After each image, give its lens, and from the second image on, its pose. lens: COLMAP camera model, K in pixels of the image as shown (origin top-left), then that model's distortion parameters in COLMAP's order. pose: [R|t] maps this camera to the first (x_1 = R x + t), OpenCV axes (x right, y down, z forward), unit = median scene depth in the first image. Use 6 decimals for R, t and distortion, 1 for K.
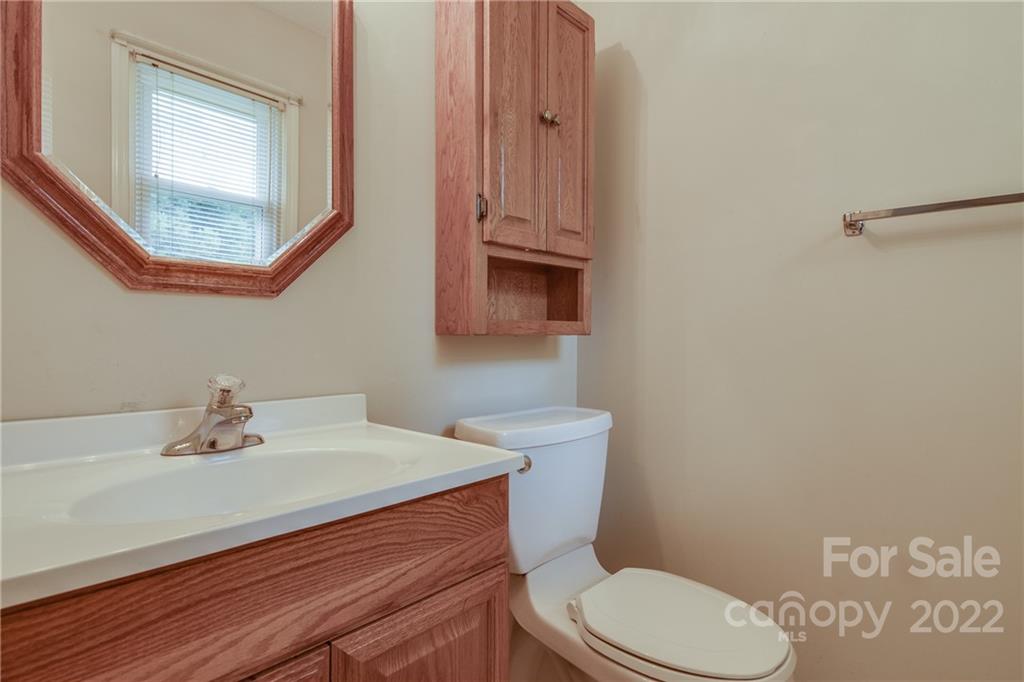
lens RADIAL K [[514.8, 0, 511.5], [0, 514.8, 342.8], [0, 0, 1]] dist [0.027758, -0.001925]
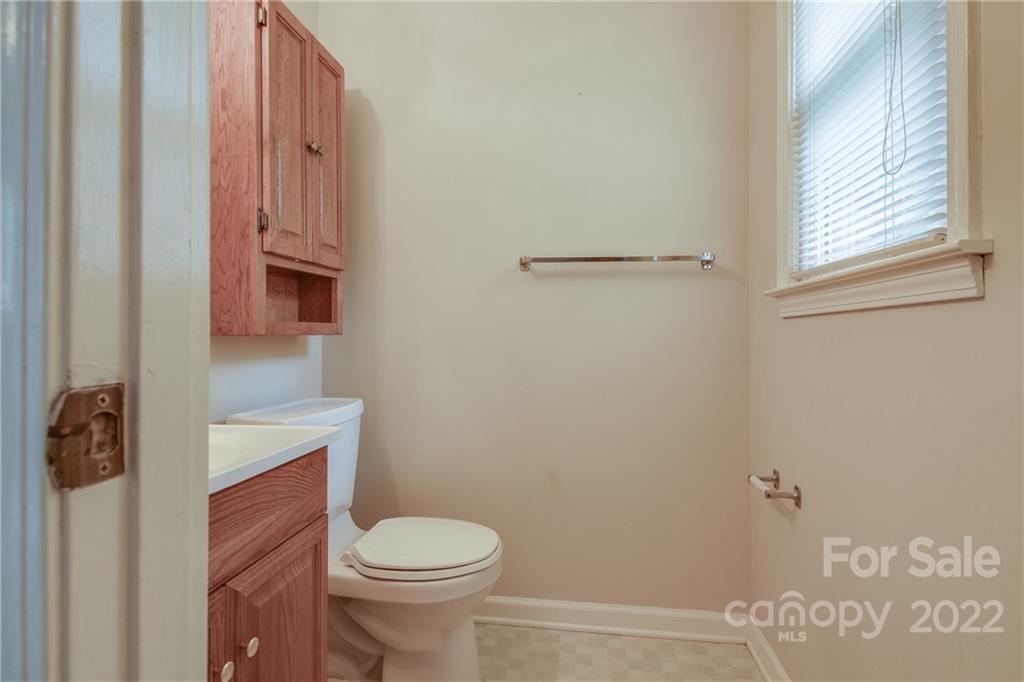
lens RADIAL K [[514.8, 0, 513.1], [0, 514.8, 336.5], [0, 0, 1]] dist [0.027758, -0.001925]
pose [[0.812303, -0.002370, 0.583231, -0.263132], [0.005991, 0.999973, -0.004281, -0.004585], [-0.583205, 0.006972, 0.812295, -0.217721]]
